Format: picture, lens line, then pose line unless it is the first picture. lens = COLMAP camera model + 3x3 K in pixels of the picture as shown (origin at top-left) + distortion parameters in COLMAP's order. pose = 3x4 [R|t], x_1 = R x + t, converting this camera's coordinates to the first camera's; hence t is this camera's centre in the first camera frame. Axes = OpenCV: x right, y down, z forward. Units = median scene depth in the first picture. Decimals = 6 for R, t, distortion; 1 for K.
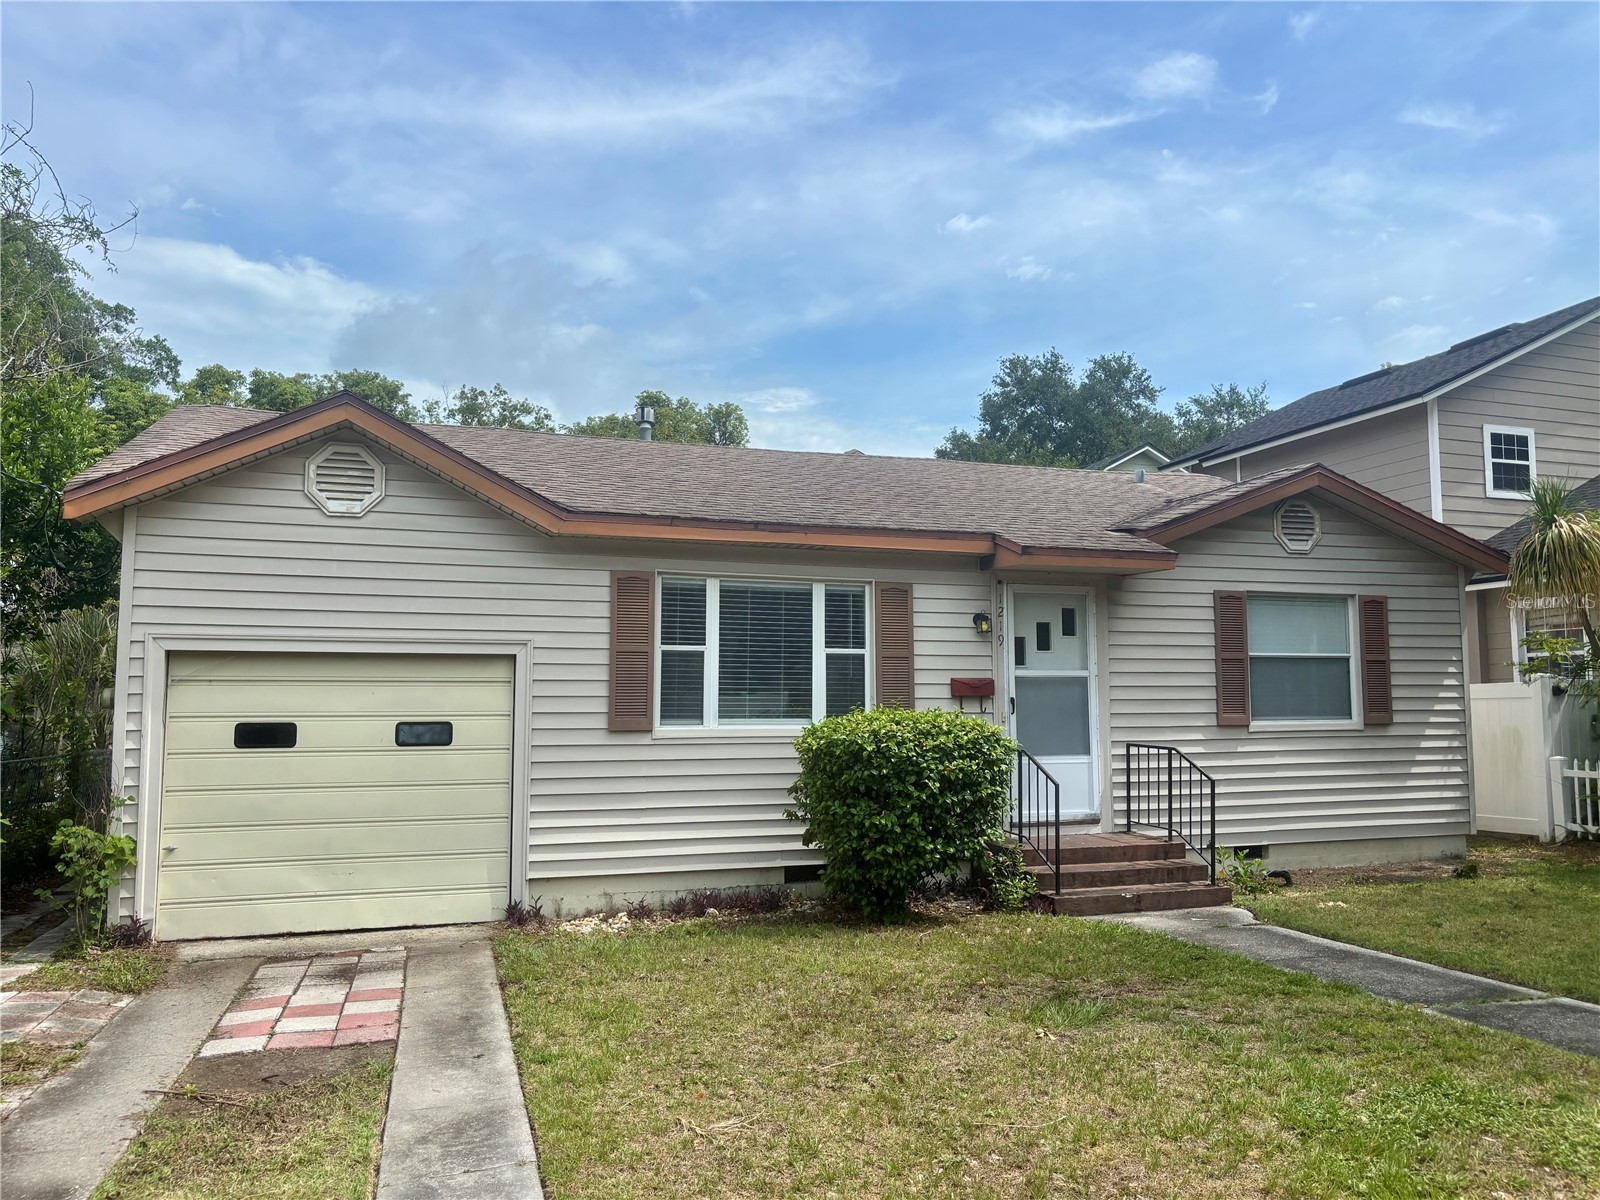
lens RADIAL K [[1221.3, 0, 736.2], [0, 1221.3, 599.1], [0, 0, 1]] dist [0.022049, -0.000965]
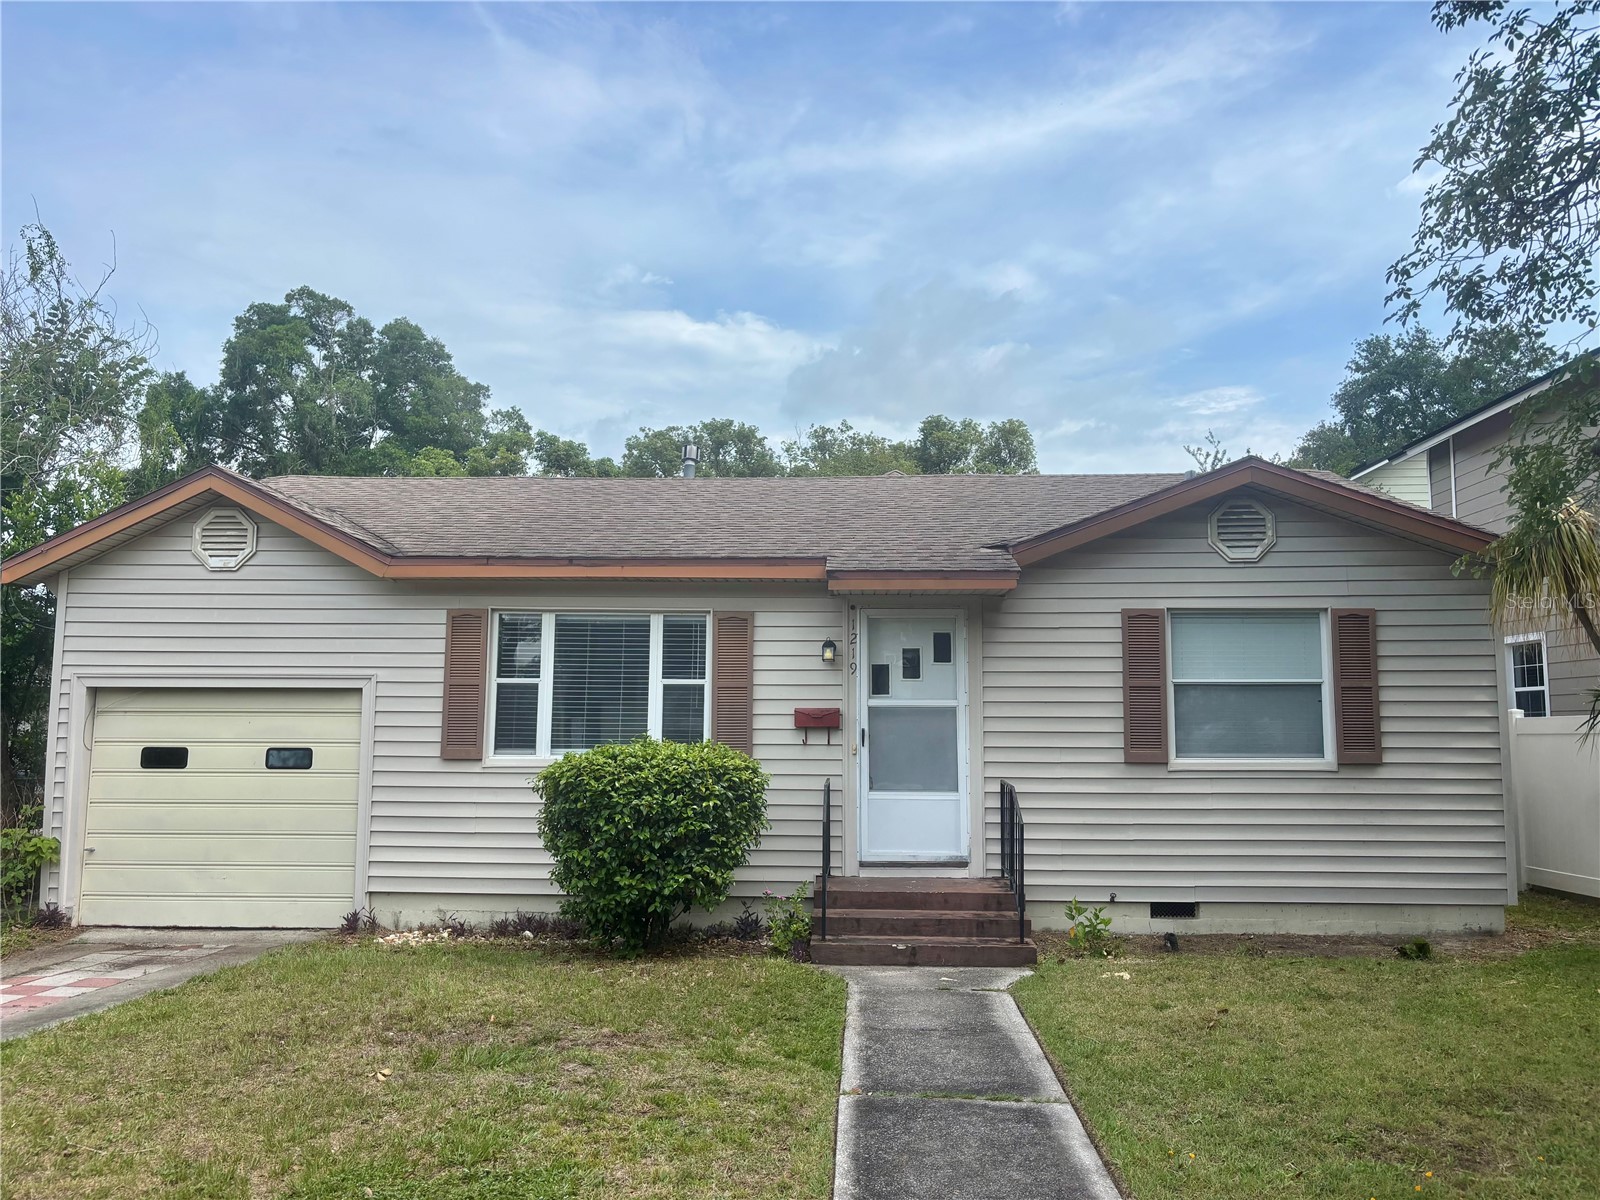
lens RADIAL K [[1221.3, 0, 736.2], [0, 1221.3, 599.1], [0, 0, 1]] dist [0.022049, -0.000965]
pose [[0.928330, -0.033124, -0.370278, 0.493488], [0.025100, 0.999334, -0.026470, 0.002547], [0.370909, 0.015279, 0.928544, 0.084700]]
